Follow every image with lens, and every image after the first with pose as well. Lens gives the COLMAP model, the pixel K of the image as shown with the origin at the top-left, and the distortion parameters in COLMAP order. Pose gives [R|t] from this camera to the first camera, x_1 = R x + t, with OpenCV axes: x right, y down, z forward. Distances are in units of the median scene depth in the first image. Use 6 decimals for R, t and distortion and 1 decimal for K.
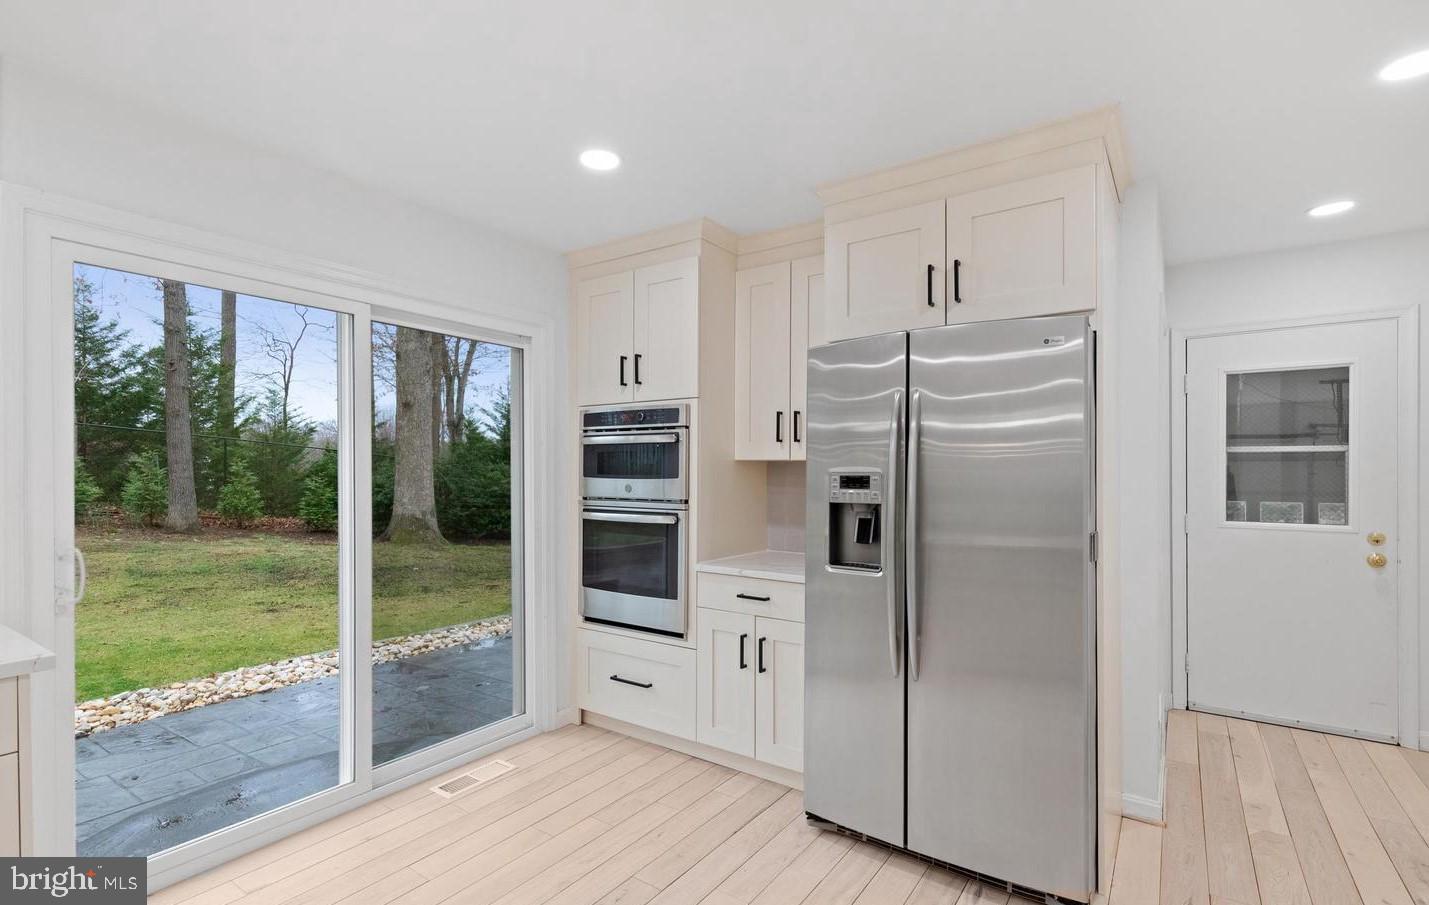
lens RADIAL K [[663.5, 0, 715.3], [0, 663.5, 468.5], [0, 0, 1]] dist [0.001112, 0.000089]
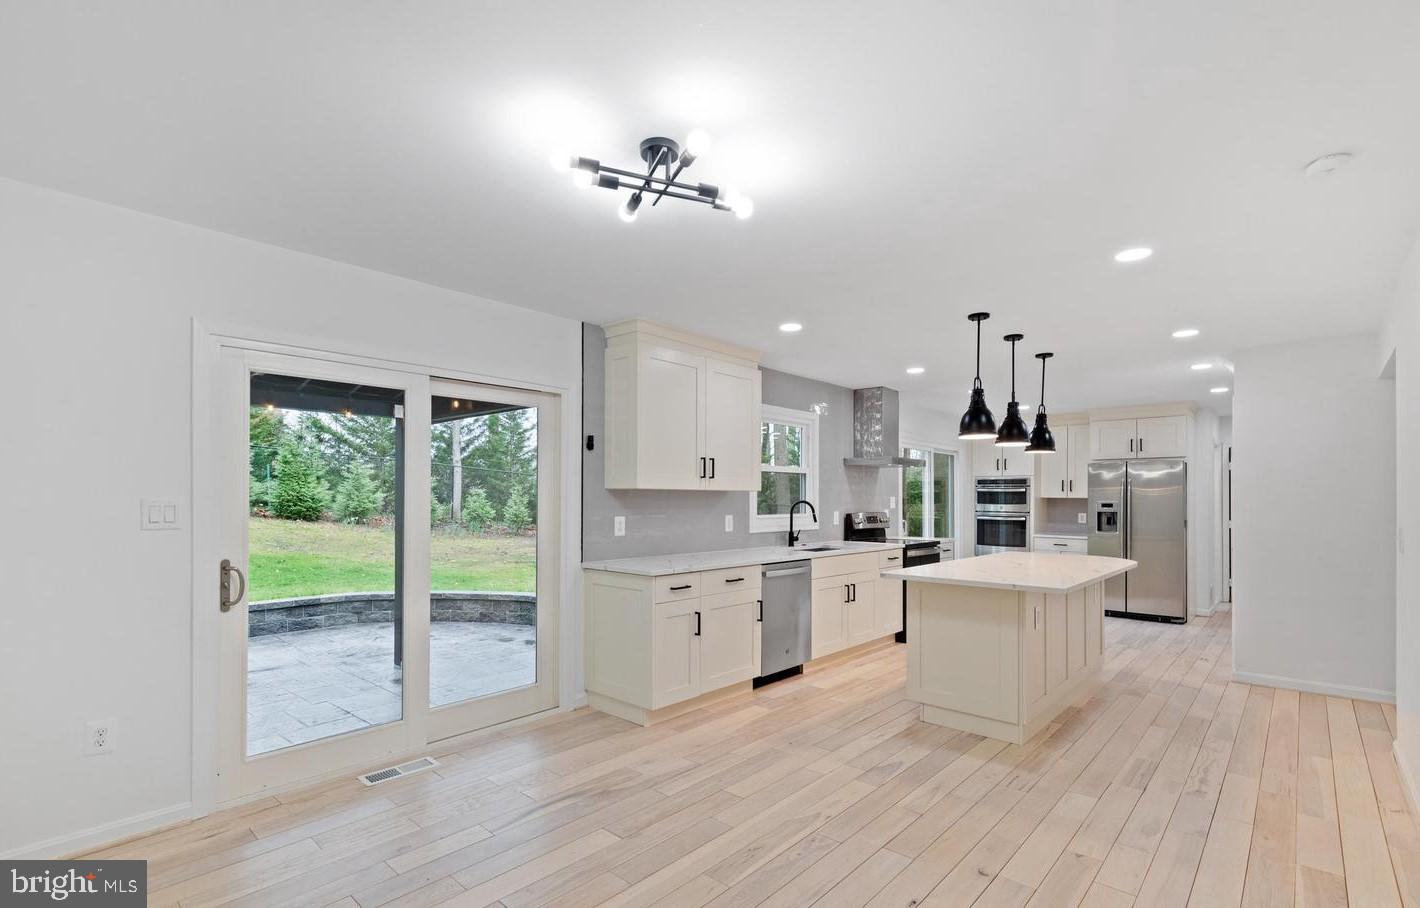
lens RADIAL K [[637.6, 0, 706.7], [0, 637.6, 493.4], [0, 0, 1]] dist [0.000621, 0.000156]
pose [[0.990764, 0.006914, -0.135421, -1.265098], [-0.007619, 0.999960, -0.004691, -0.009414], [0.135383, 0.005680, 0.990777, -2.289600]]
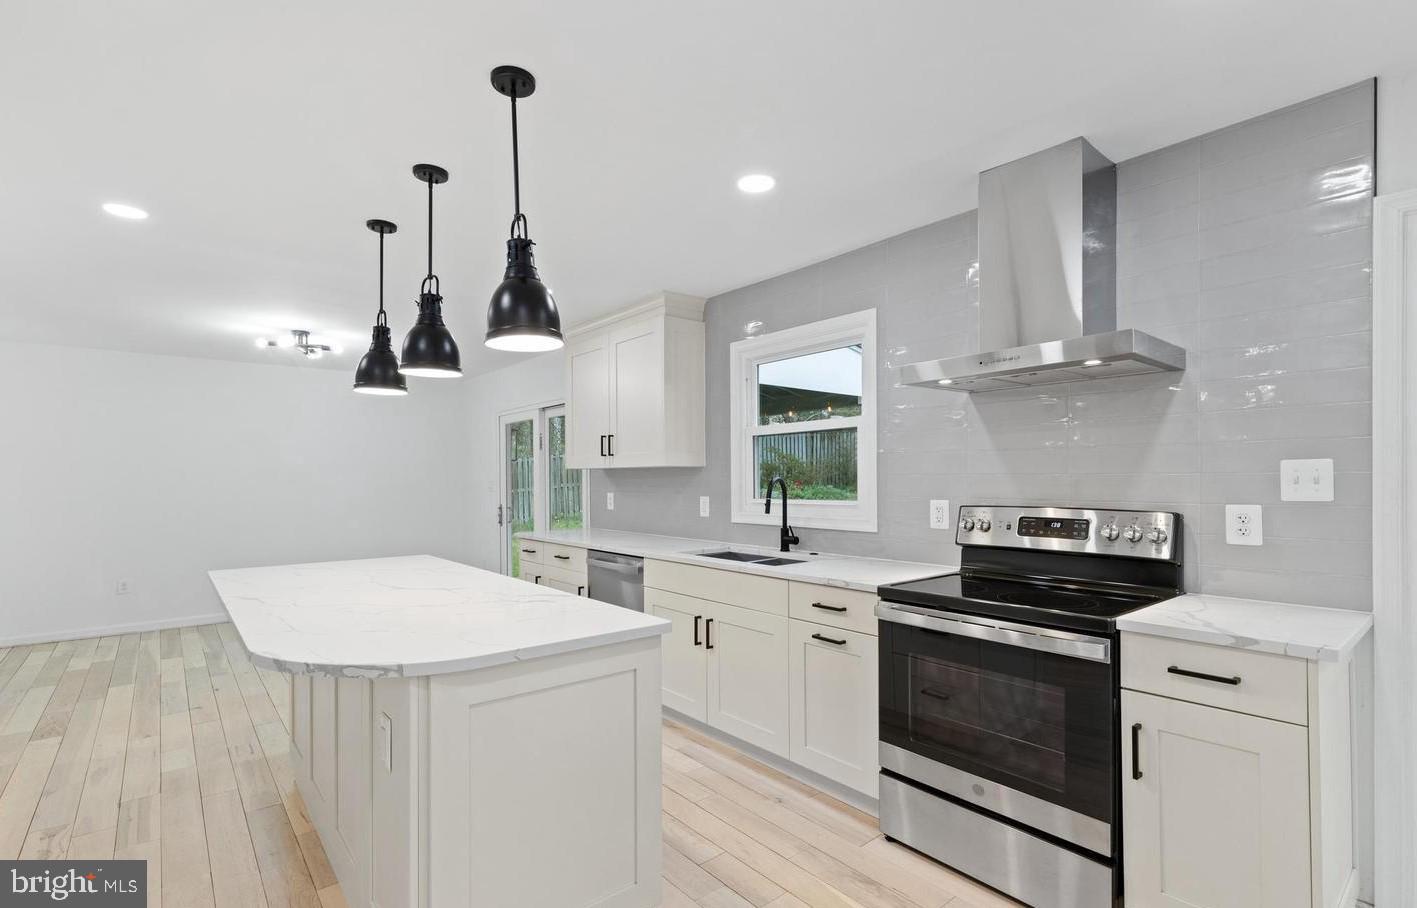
lens RADIAL K [[661.2, 0, 706.2], [0, 661.2, 473.7], [0, 0, 1]] dist [-0.003005, -0.000907]
pose [[-0.260820, -0.005286, -0.965373, 1.407066], [0.006756, 0.999951, -0.007300, 0.016998], [0.965364, -0.008426, -0.260772, 2.345054]]
